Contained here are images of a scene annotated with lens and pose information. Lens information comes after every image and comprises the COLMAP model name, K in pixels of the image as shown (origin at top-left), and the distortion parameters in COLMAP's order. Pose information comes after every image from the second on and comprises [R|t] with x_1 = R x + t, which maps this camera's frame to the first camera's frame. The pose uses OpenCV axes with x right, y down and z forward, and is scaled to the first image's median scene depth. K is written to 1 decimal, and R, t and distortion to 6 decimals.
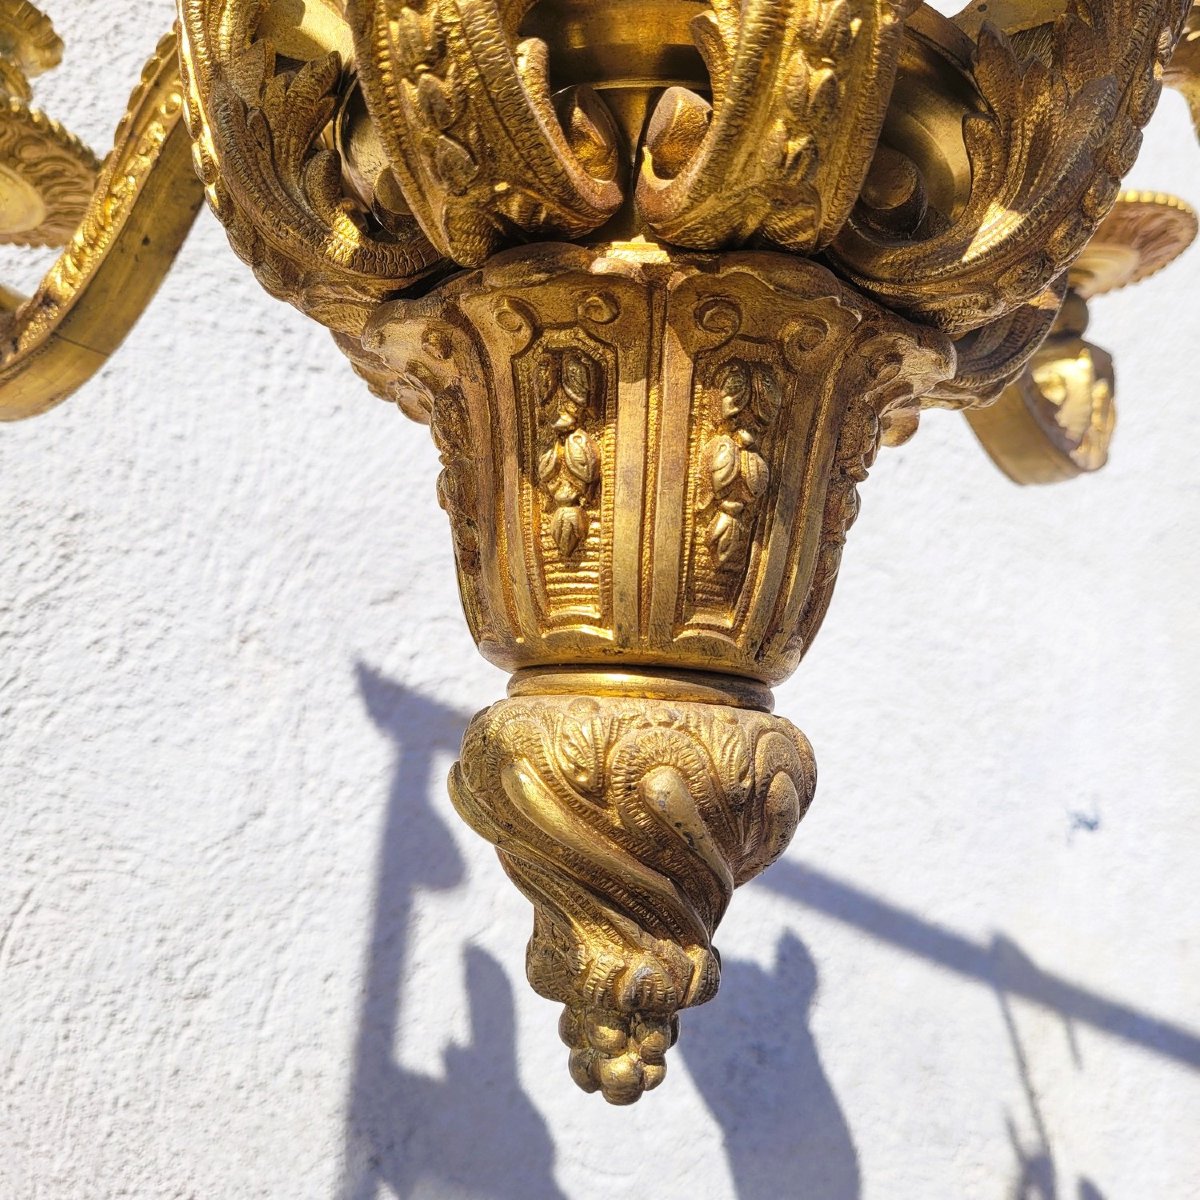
lens RADIAL K [[1211.5, 0, 600.0], [0, 1211.5, 600.0], [0, 0, 1]] dist [-0.034991, 0.038588]
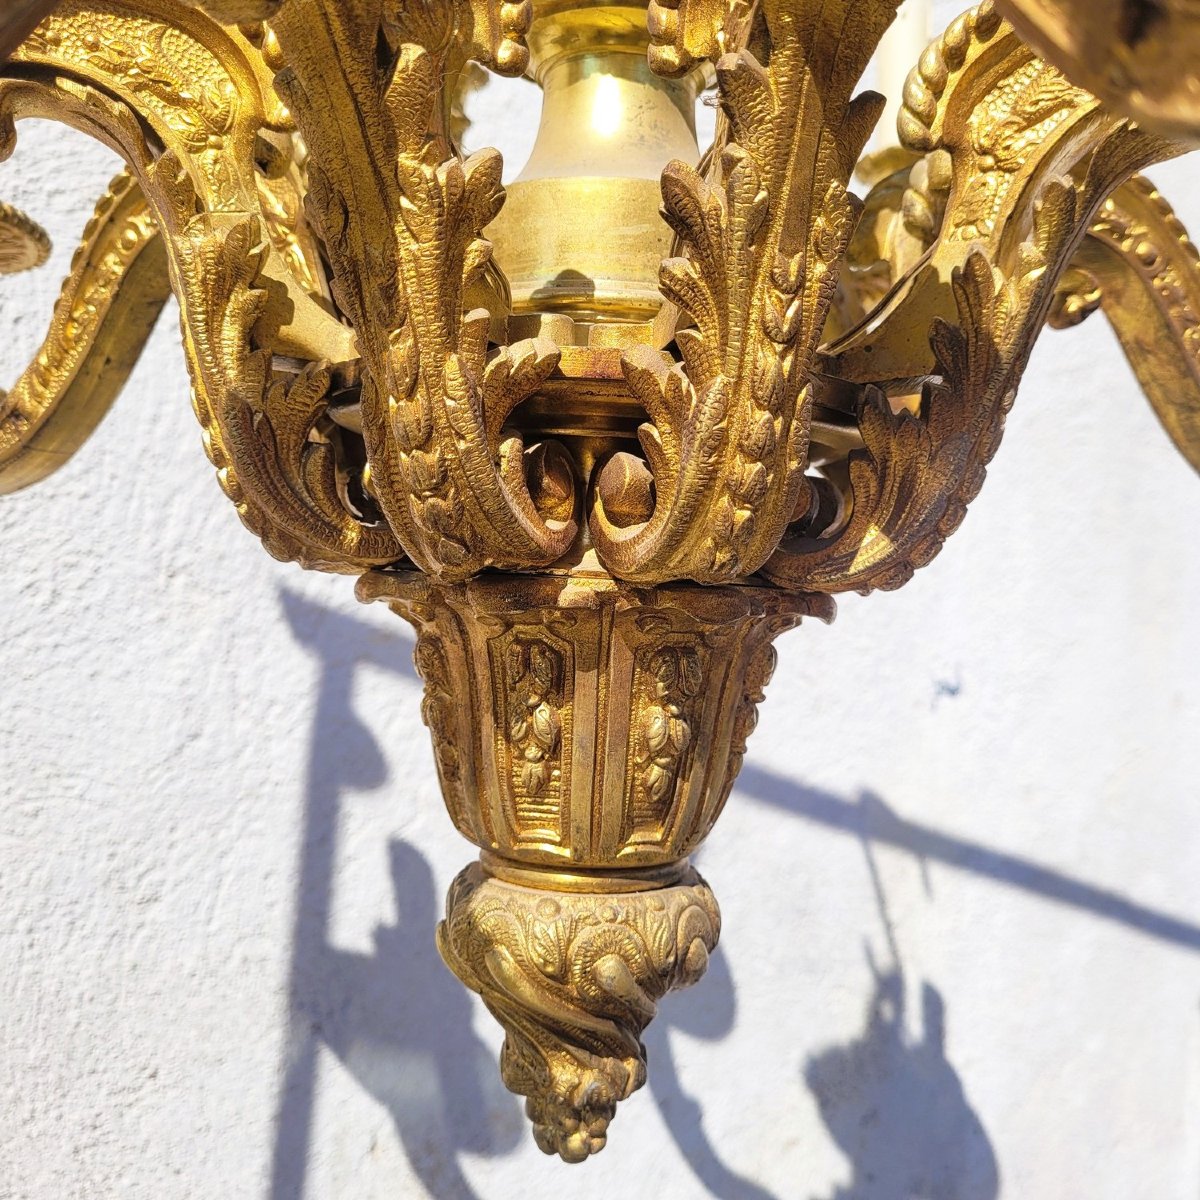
lens RADIAL K [[1211.5, 0, 600.0], [0, 1211.5, 600.0], [0, 0, 1]] dist [-0.034991, 0.038588]
pose [[0.995838, -0.013604, 0.090124, -0.067154], [-0.002532, 0.984288, 0.176552, -0.444870], [-0.091110, -0.176045, 0.980157, -0.212127]]
